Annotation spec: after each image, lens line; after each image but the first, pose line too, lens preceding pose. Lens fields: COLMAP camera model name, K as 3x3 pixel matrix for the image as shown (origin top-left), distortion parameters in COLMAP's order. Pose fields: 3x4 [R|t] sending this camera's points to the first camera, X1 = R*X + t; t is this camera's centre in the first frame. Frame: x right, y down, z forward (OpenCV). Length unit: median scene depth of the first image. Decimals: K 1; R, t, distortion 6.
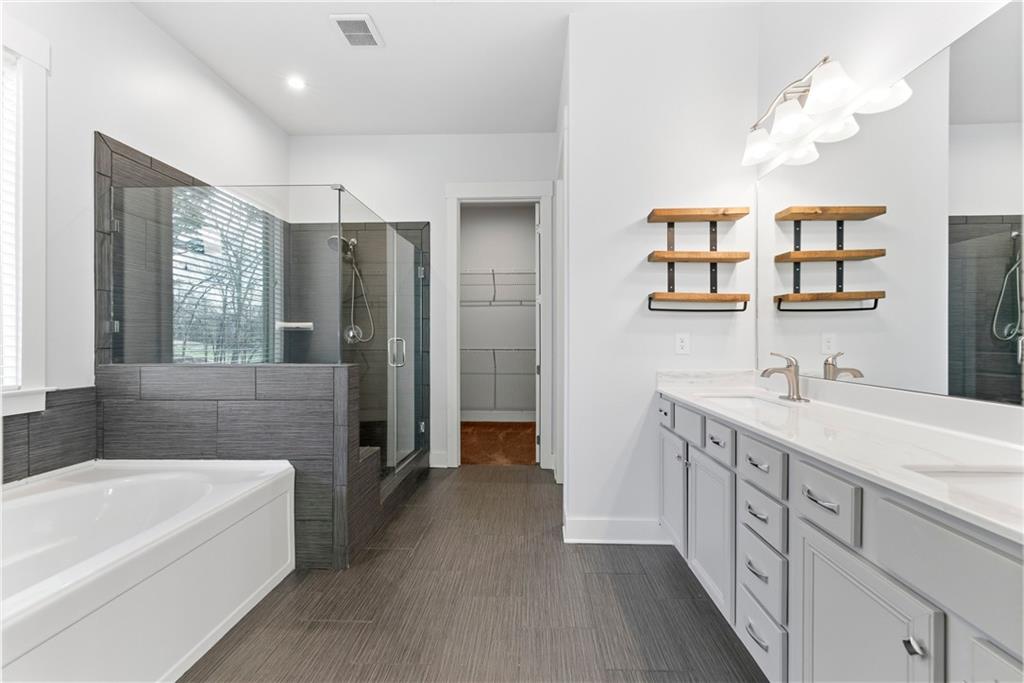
lens RADIAL K [[415.7, 0, 516.7], [0, 415.7, 342.5], [0, 0, 1]] dist [-0.000280, 0.000061]
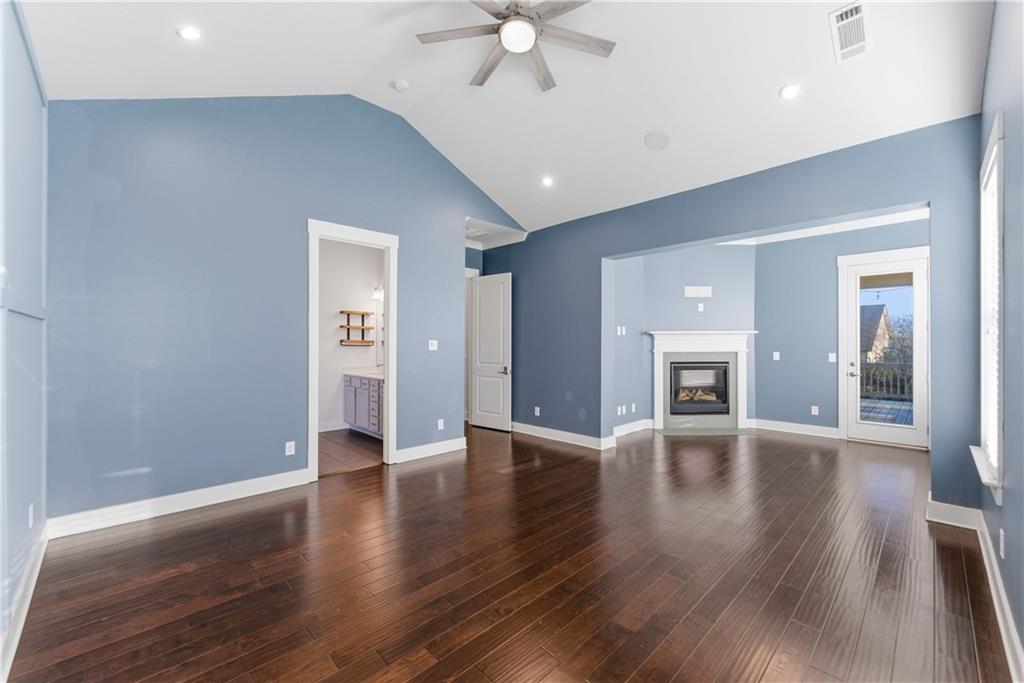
lens RADIAL K [[405.7, 0, 515.3], [0, 405.7, 341.1], [0, 0, 1]] dist [-0.000074, -0.000031]
pose [[0.683045, 0.006184, 0.730351, -0.884284], [0.003690, 0.999922, -0.011918, -0.071293], [-0.730367, 0.010836, 0.682969, -1.744704]]
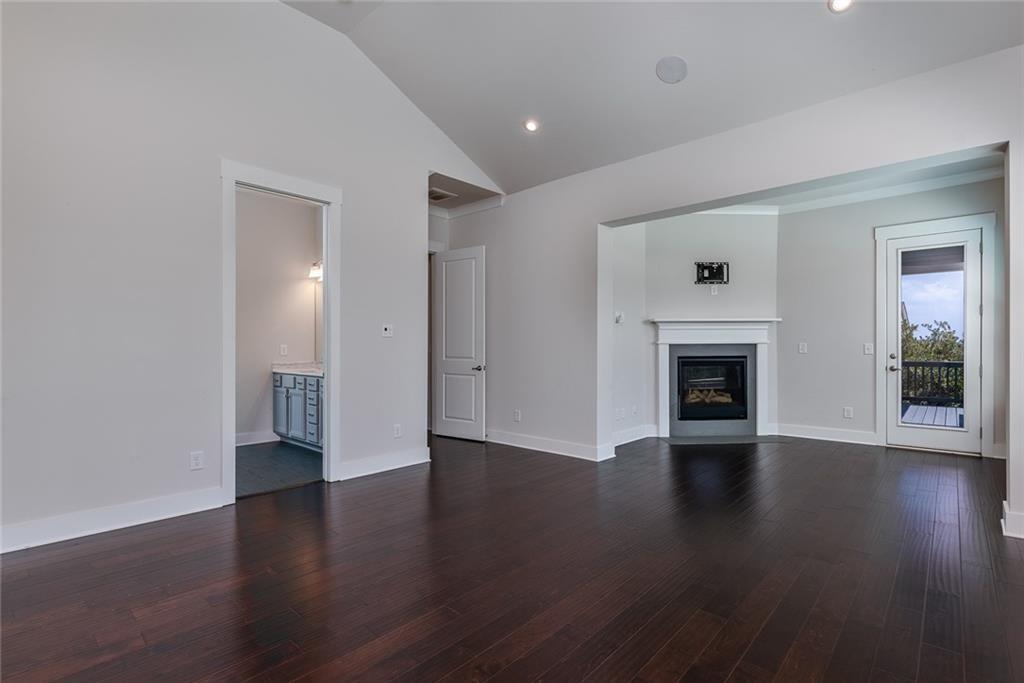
lens RADIAL K [[483.5, 0, 512.0], [0, 483.5, 341.5], [0, 0, 1]] dist [-0.000618, -0.000602]
pose [[0.642815, 0.006243, 0.765996, -0.828502], [0.002830, 0.999941, -0.010524, -0.014161], [-0.766016, 0.008933, 0.642760, -1.660804]]
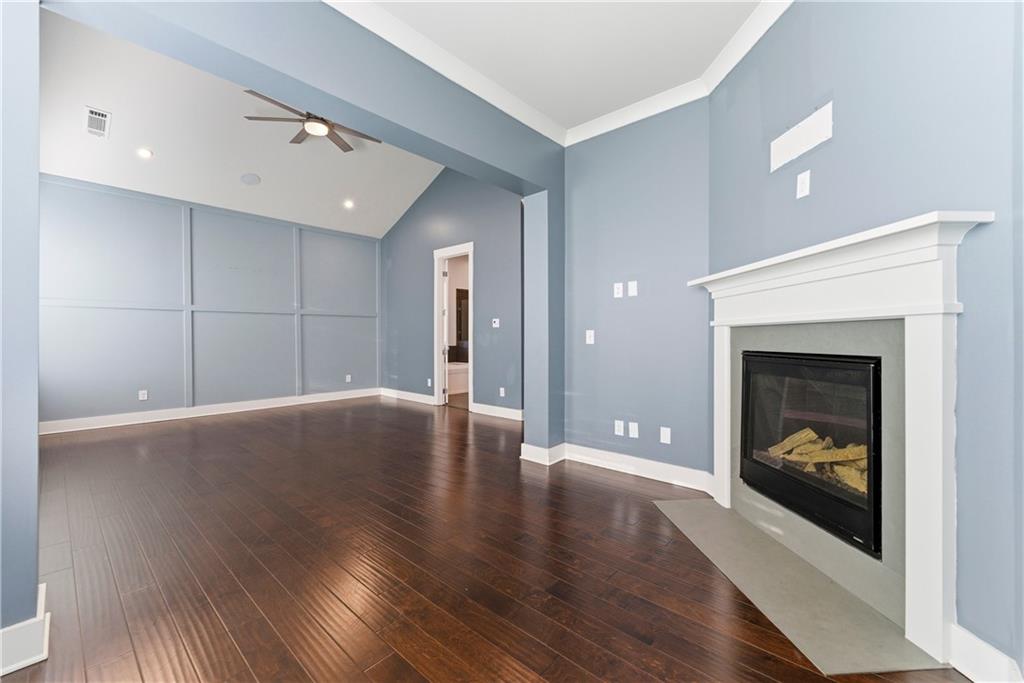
lens RADIAL K [[419.6, 0, 512.0], [0, 419.6, 341.5], [0, 0, 1]] dist [0.000775, 0.000007]
pose [[0.767653, 0.012072, -0.640752, 2.140332], [-0.008528, 0.999926, 0.008622, 0.013625], [0.640809, -0.001155, 0.767699, -1.906034]]
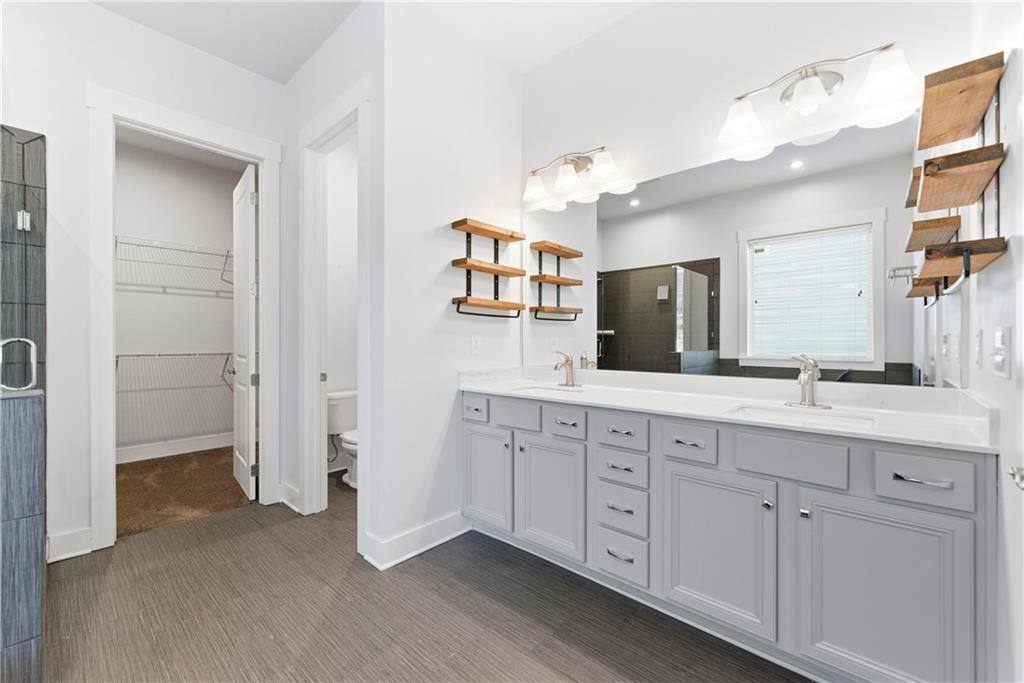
lens RADIAL K [[415.7, 0, 516.7], [0, 415.7, 342.5], [0, 0, 1]] dist [-0.000280, 0.000061]
pose [[0.632247, -0.001830, 0.774764, -0.397378], [0.003374, 0.999994, -0.000391, -0.002516], [-0.774759, 0.002861, 0.632250, 0.223337]]
